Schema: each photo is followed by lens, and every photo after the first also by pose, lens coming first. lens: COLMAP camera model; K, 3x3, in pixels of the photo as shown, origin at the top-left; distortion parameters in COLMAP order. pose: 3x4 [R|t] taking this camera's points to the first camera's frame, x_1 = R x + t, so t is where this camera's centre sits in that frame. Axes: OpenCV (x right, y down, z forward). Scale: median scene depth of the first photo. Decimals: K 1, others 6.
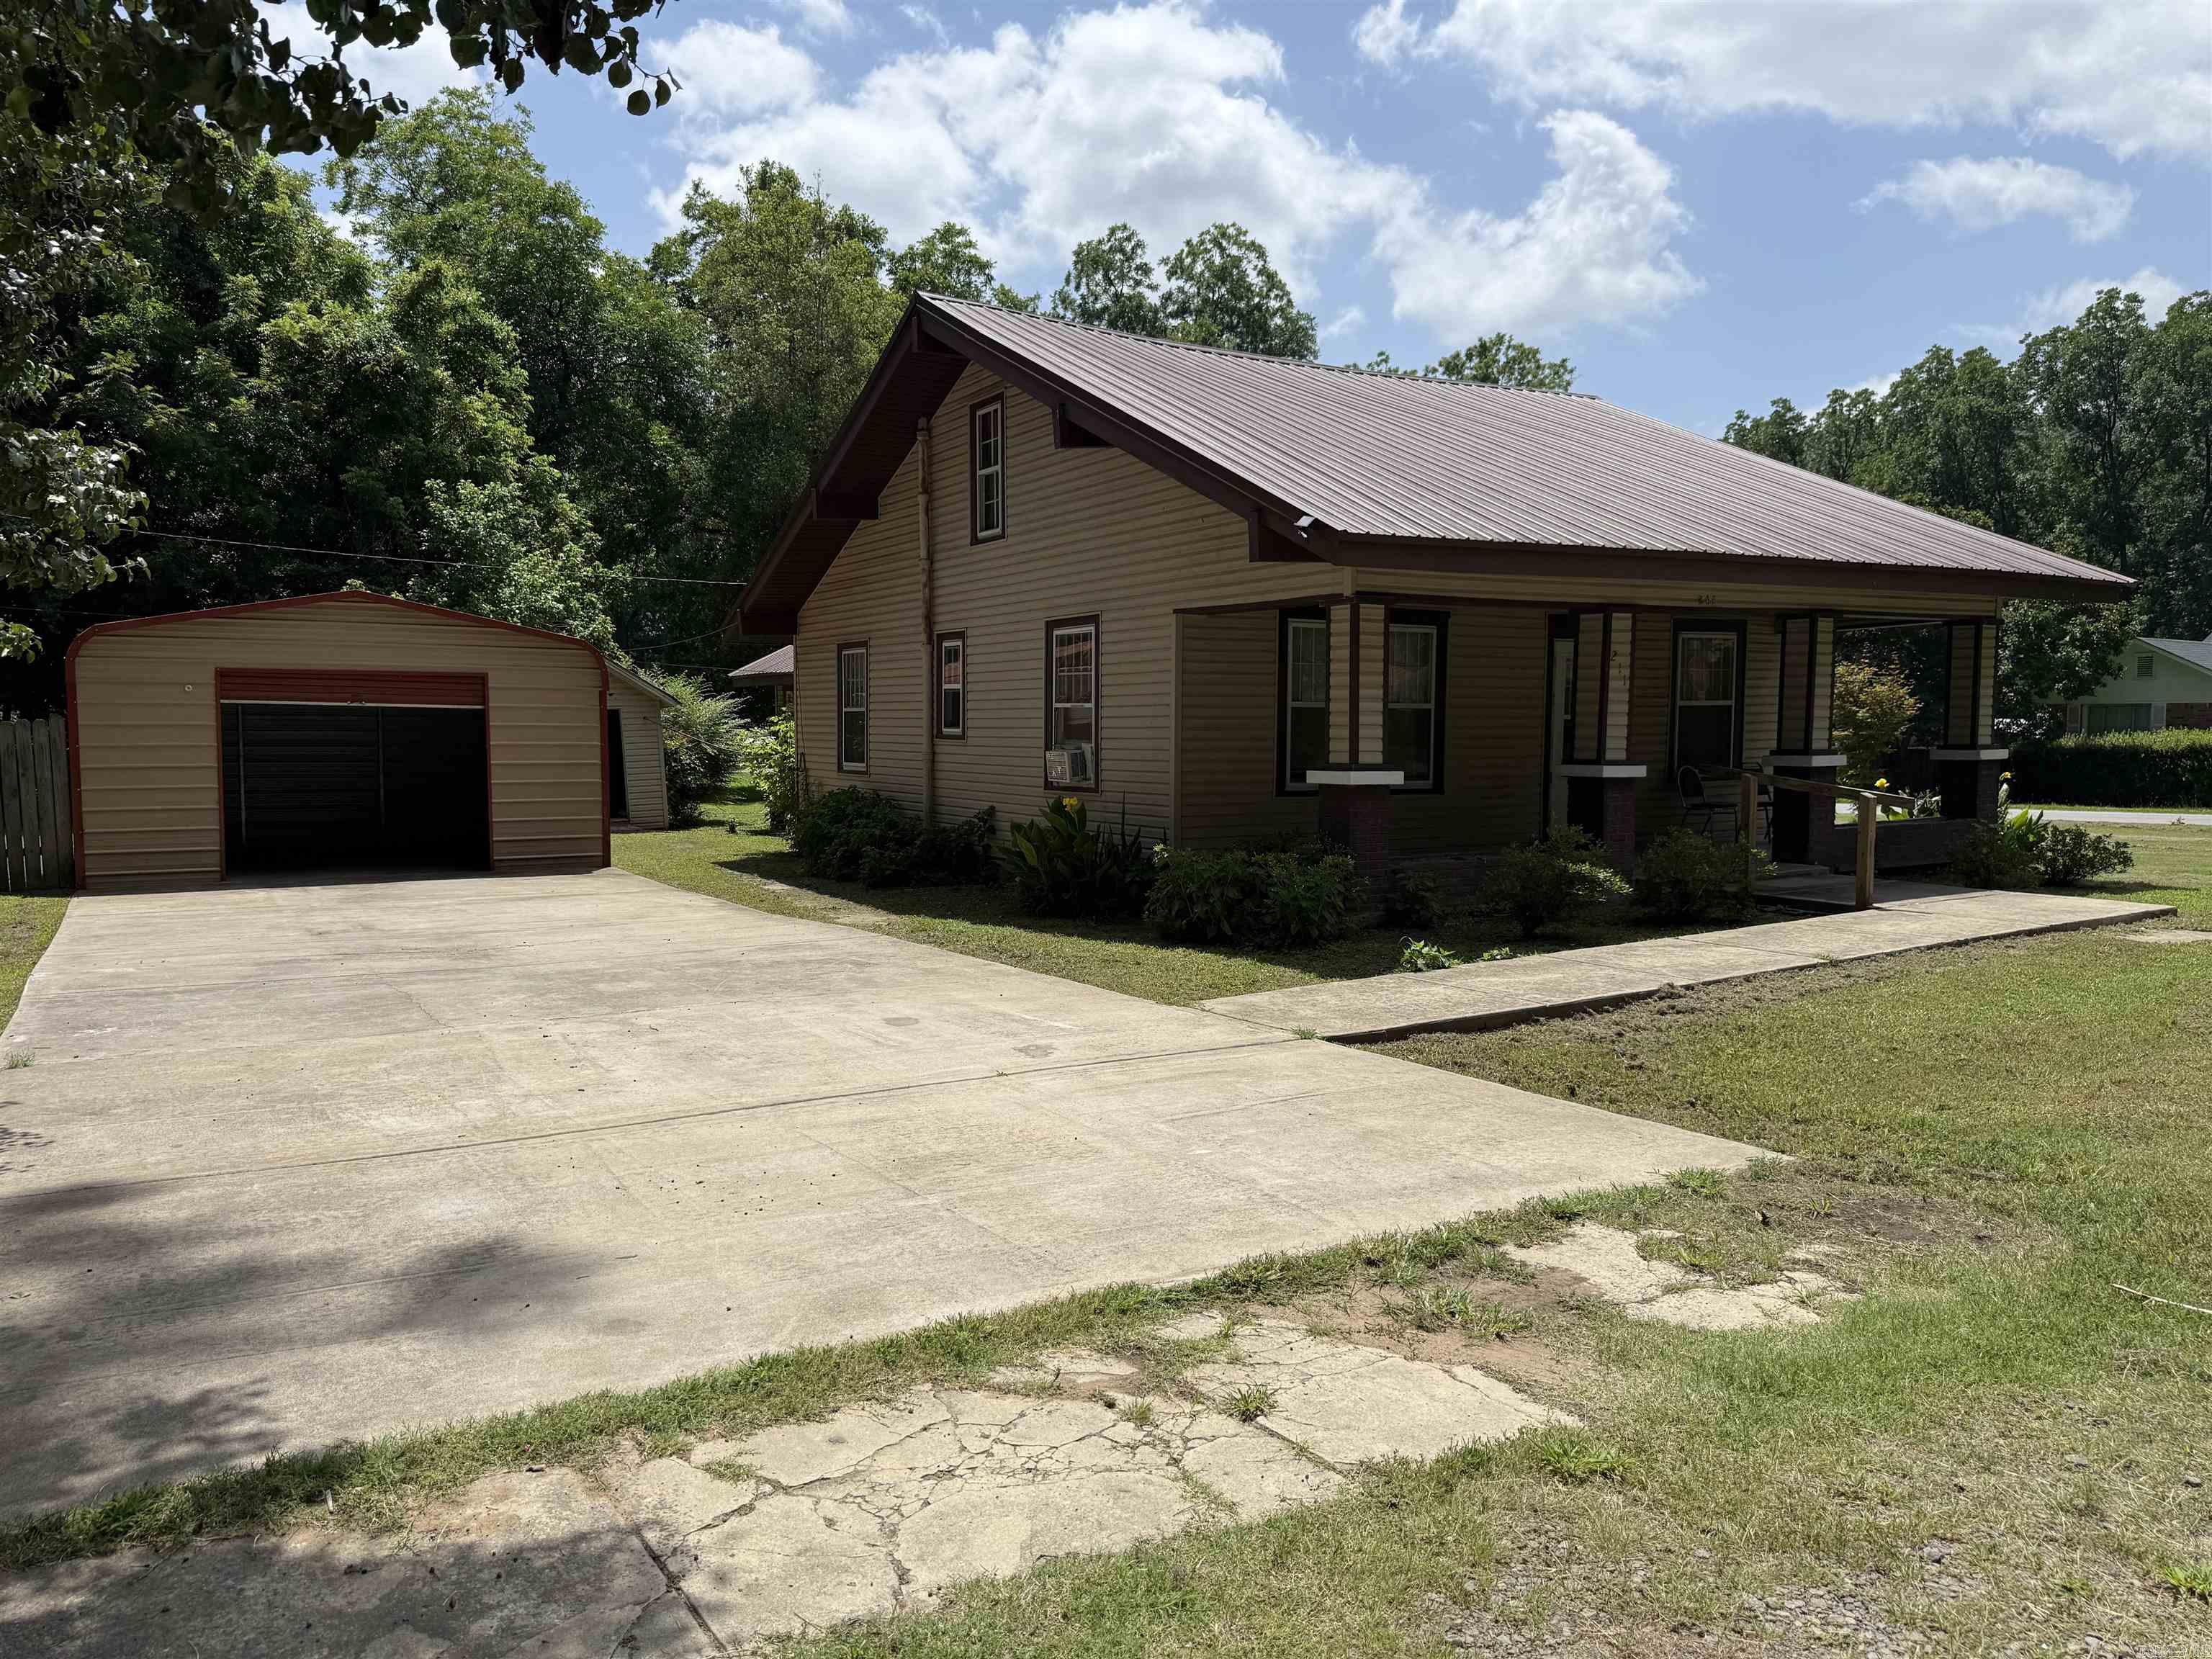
lens RADIAL K [[1499.6, 0, 1127.0], [0, 1499.6, 871.6], [0, 0, 1]] dist [0.076677, -0.082129]
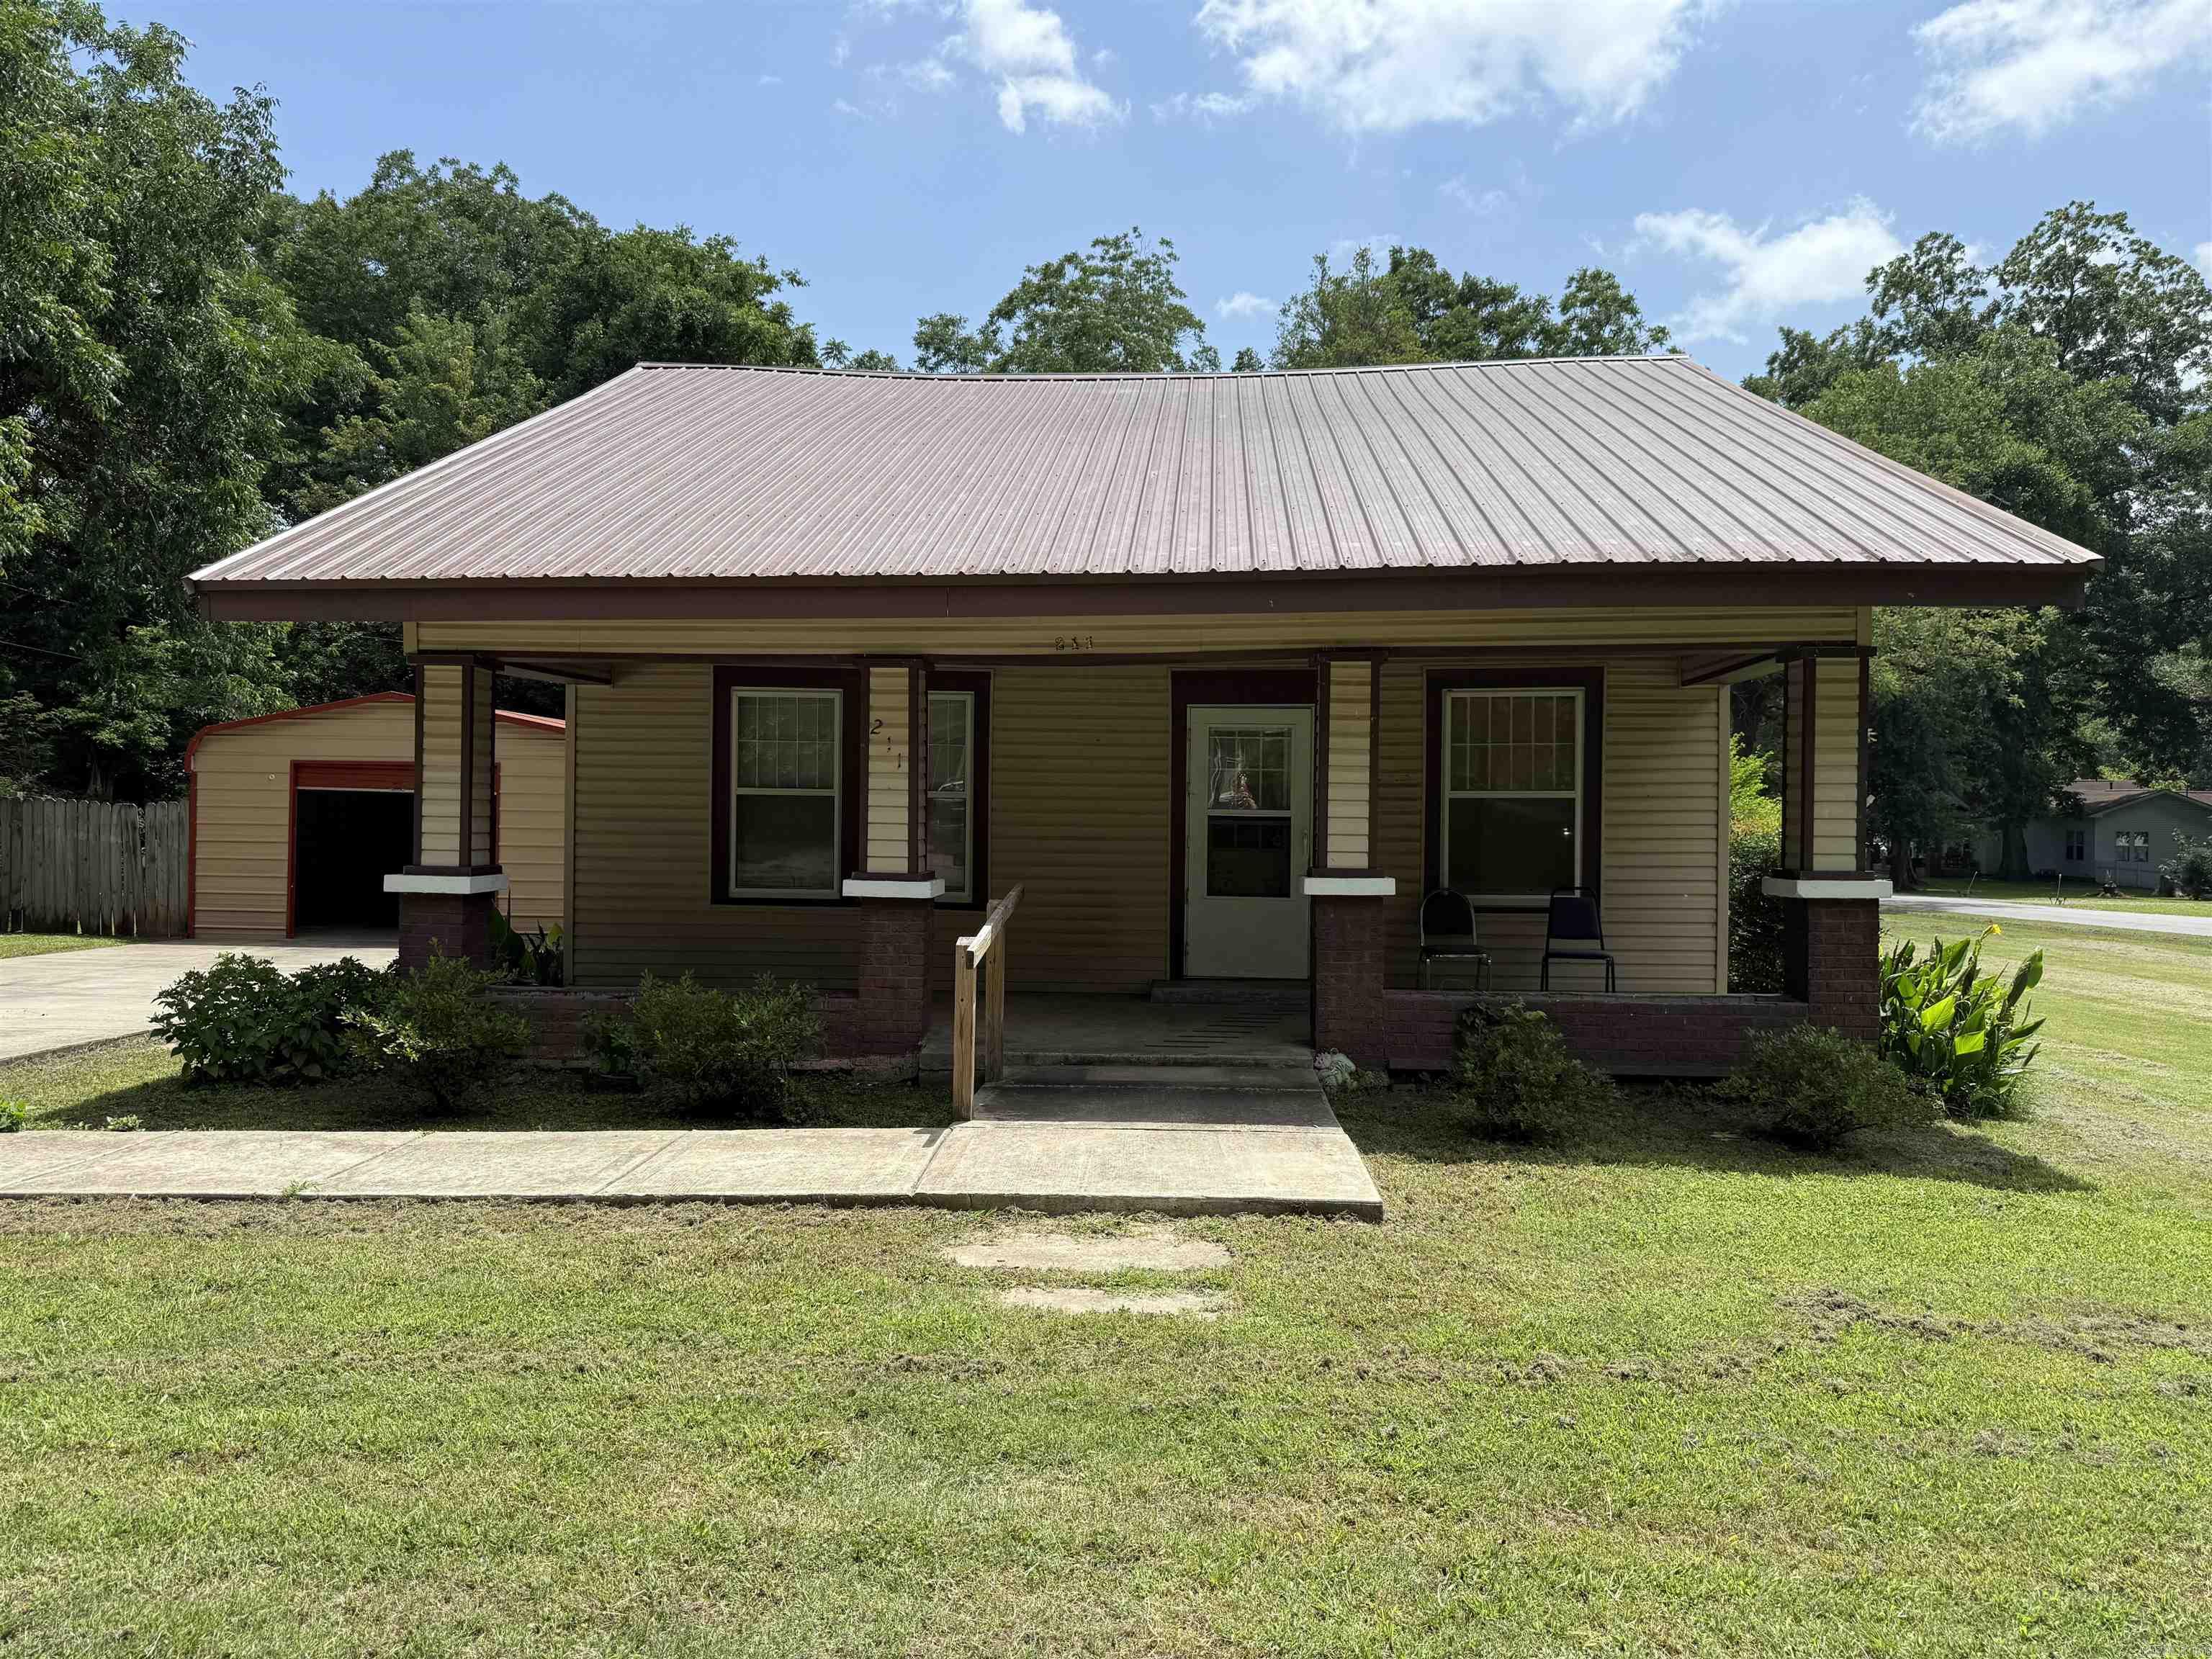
lens RADIAL K [[1499.6, 0, 1127.0], [0, 1499.6, 871.6], [0, 0, 1]] dist [0.076677, -0.082129]
pose [[0.835114, 0.032272, -0.549130, 0.636523], [-0.063149, 0.997302, -0.037426, -0.043613], [0.546440, 0.065932, 0.834899, 0.376192]]
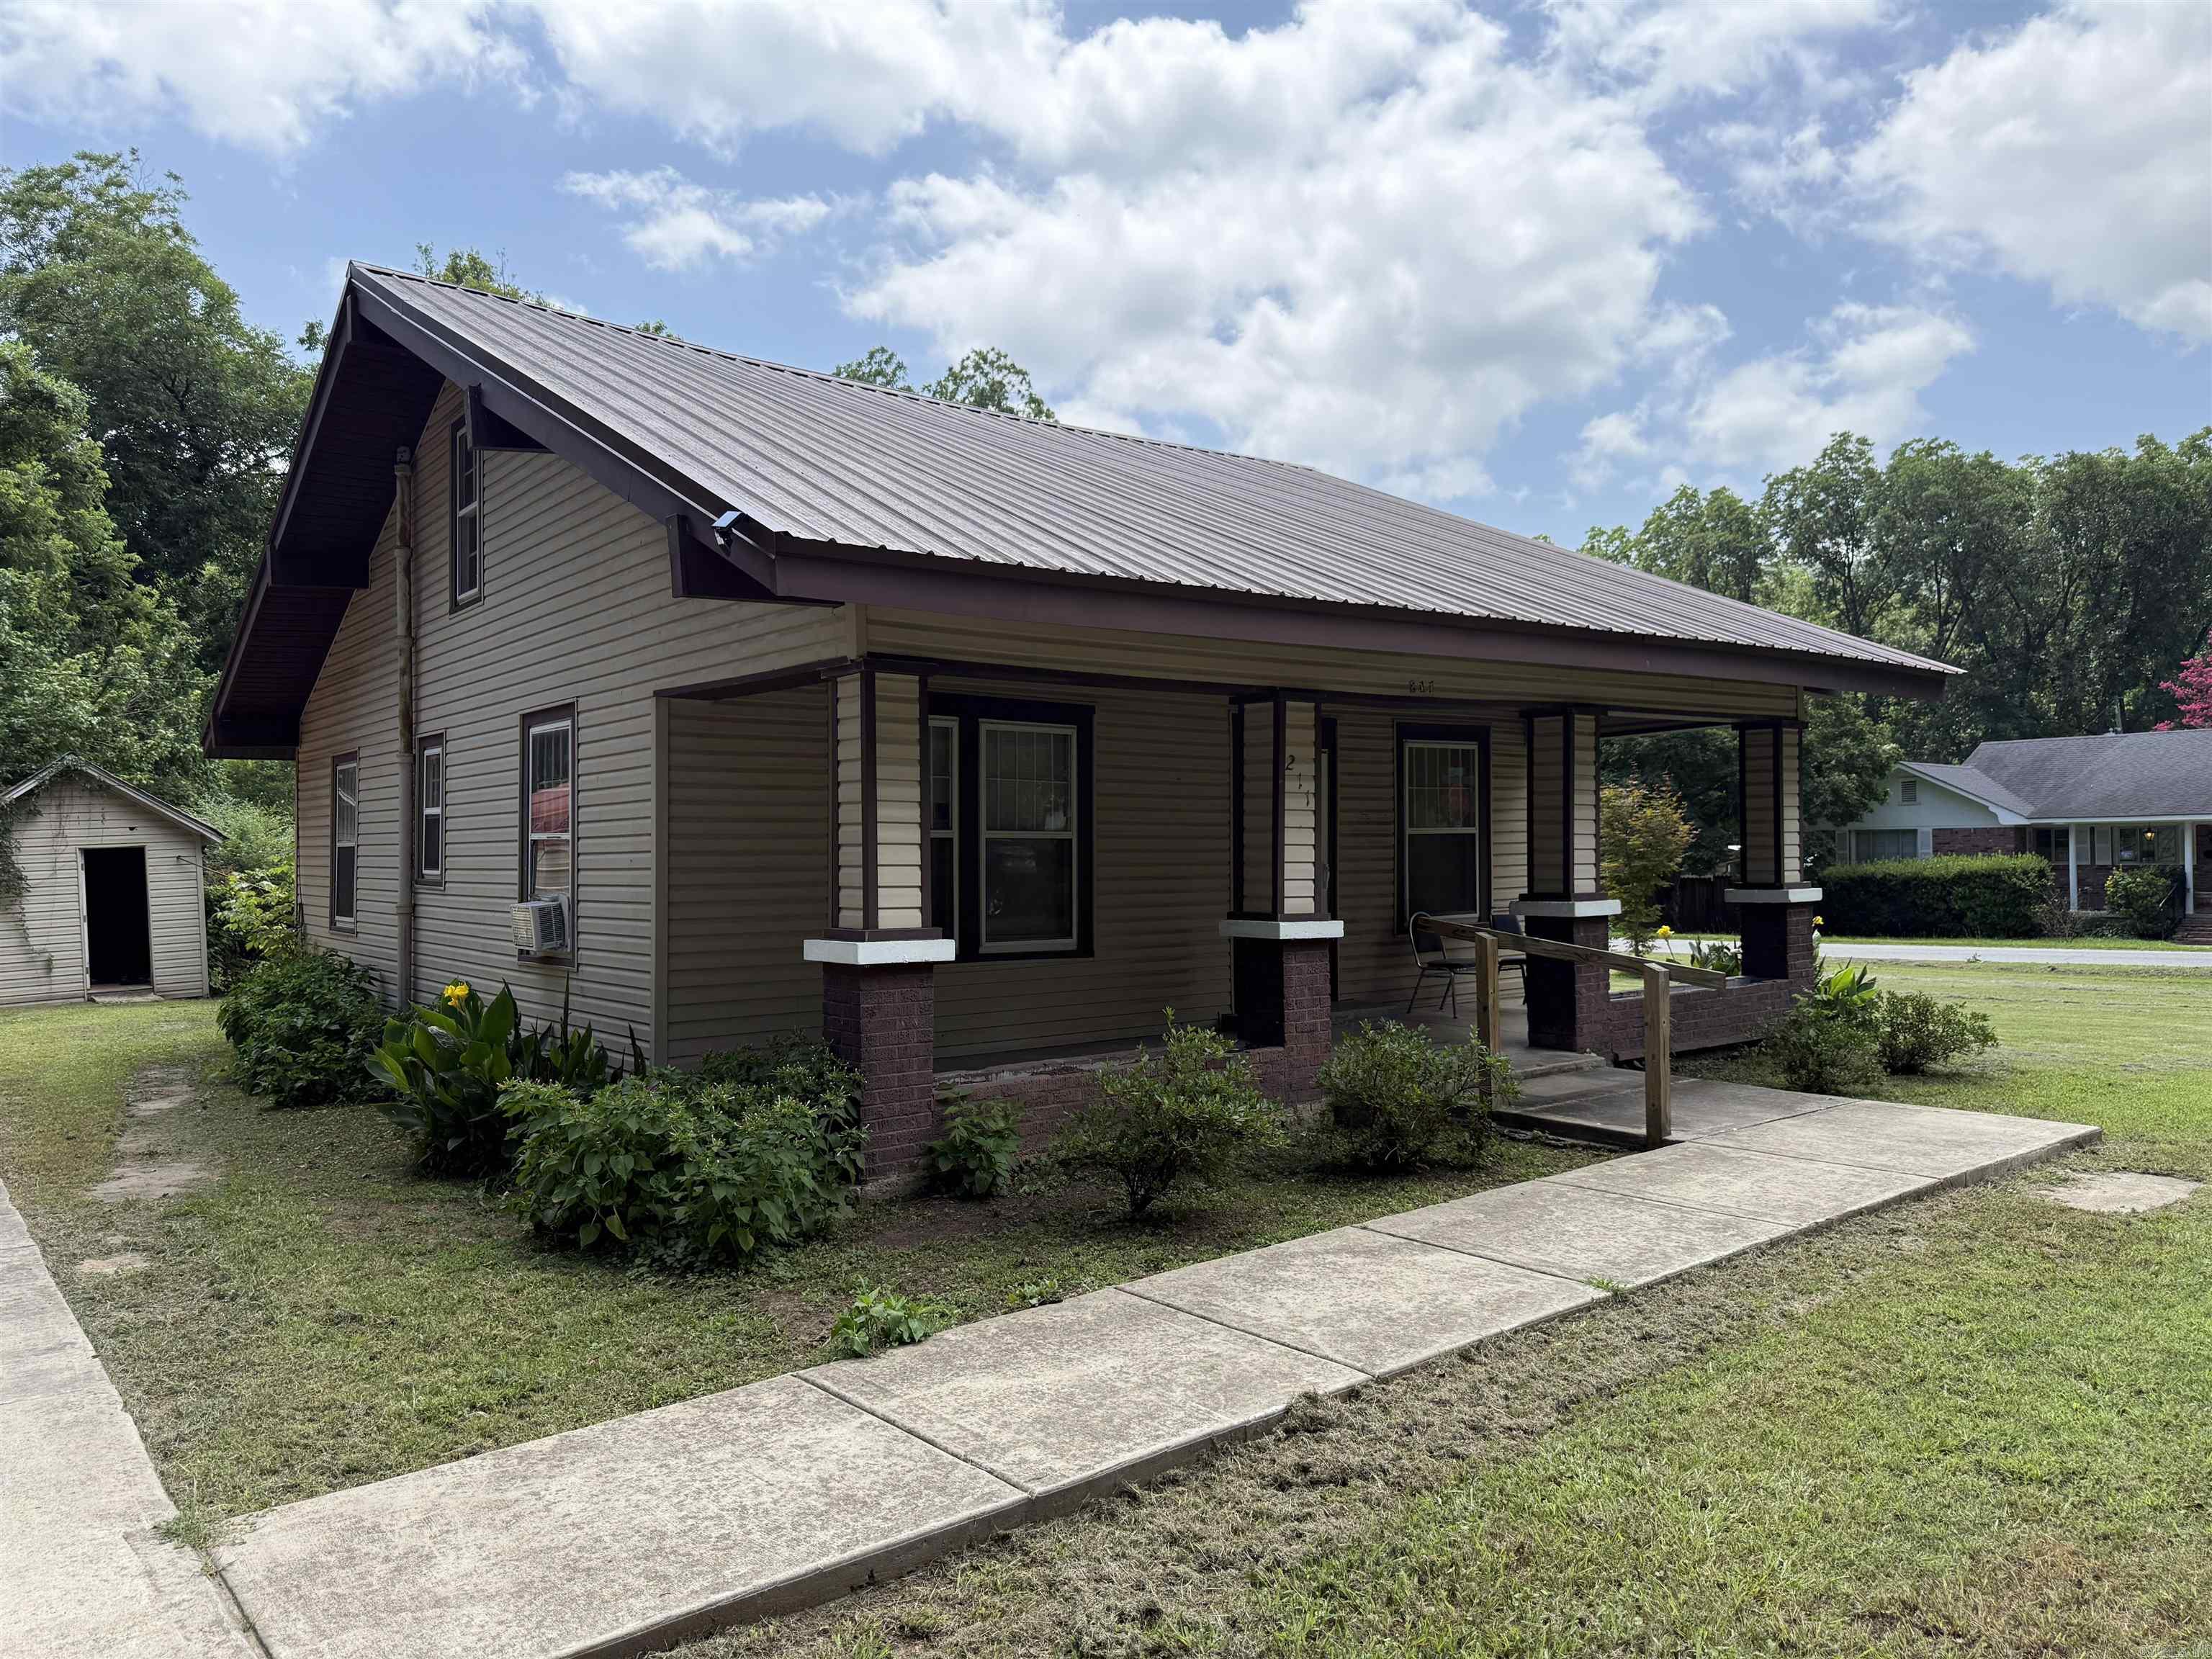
lens RADIAL K [[1499.6, 0, 1127.0], [0, 1499.6, 871.6], [0, 0, 1]] dist [0.076677, -0.082129]
pose [[0.992076, -0.009640, 0.125267, 0.126014], [0.020300, 0.996250, -0.084101, -0.028941], [-0.123987, 0.085977, 0.988552, 0.265701]]
